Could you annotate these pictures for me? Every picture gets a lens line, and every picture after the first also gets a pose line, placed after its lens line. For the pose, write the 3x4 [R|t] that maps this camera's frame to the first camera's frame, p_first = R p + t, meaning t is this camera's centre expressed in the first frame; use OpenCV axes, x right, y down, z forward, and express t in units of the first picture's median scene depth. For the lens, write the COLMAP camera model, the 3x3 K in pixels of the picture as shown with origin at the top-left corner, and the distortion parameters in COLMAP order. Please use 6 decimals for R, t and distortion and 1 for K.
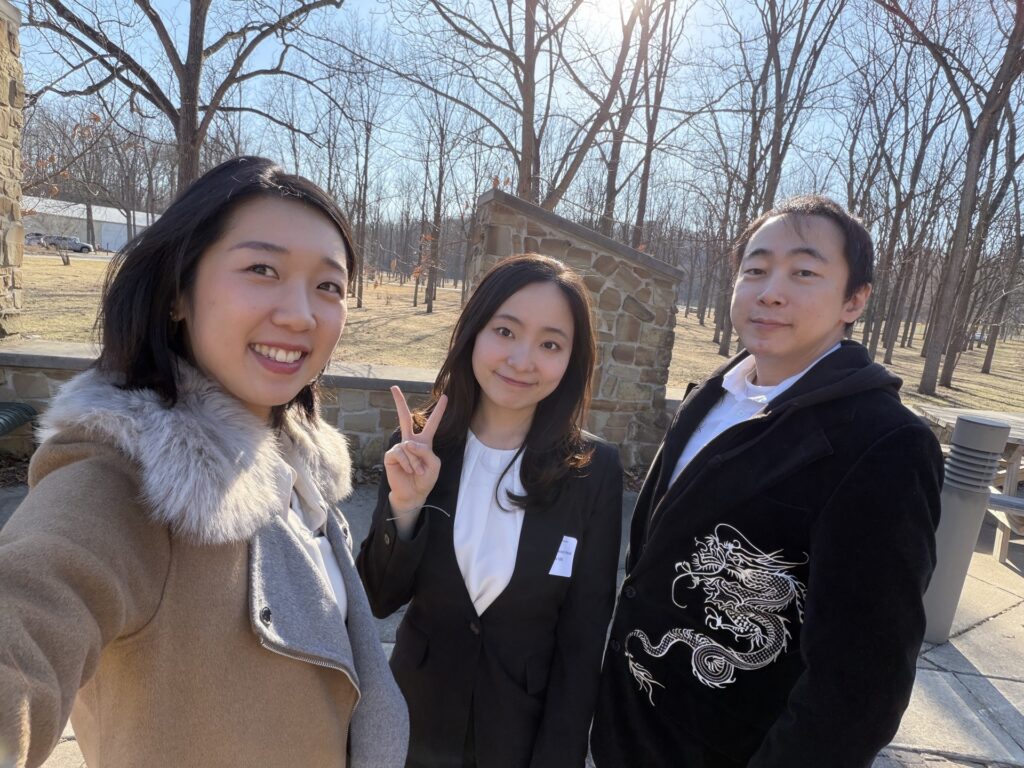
lens RADIAL K [[611.4, 0, 512.0], [0, 611.4, 384.0], [0, 0, 1]] dist [-0.004231, -0.002762]
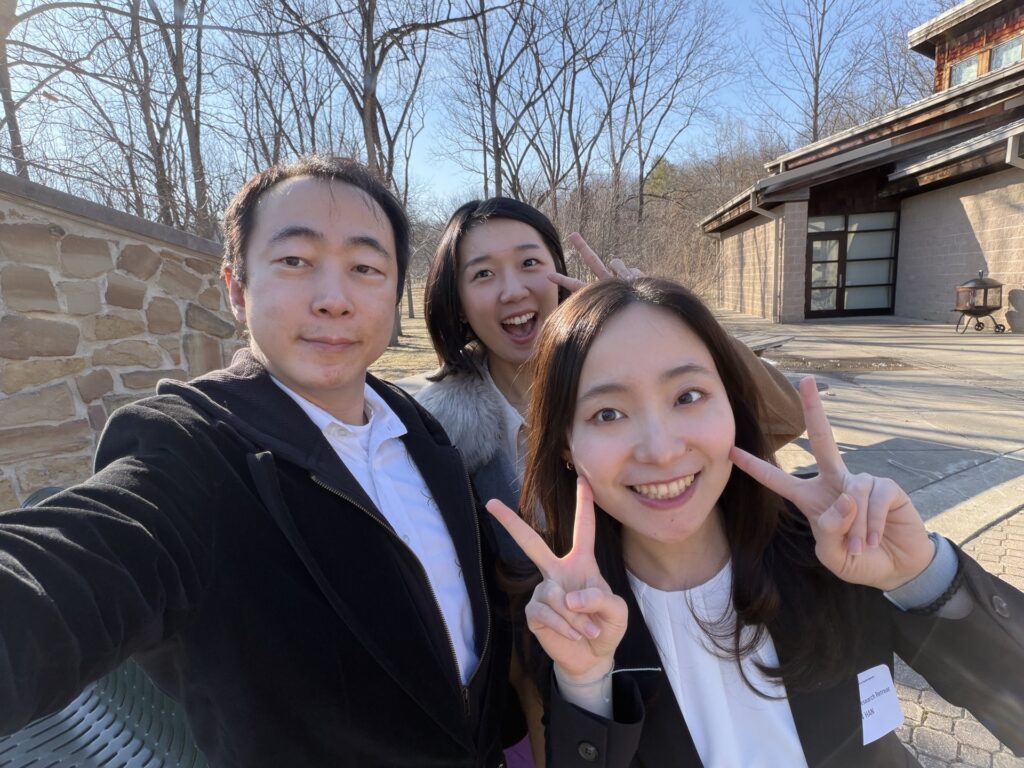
lens RADIAL K [[611.4, 0, 512.0], [0, 611.4, 384.0], [0, 0, 1]] dist [-0.004231, -0.002762]
pose [[0.451963, -0.290164, 0.843525, -0.217513], [0.254217, 0.948301, 0.189996, -0.101713], [-0.855046, 0.128568, 0.502362, 0.407694]]
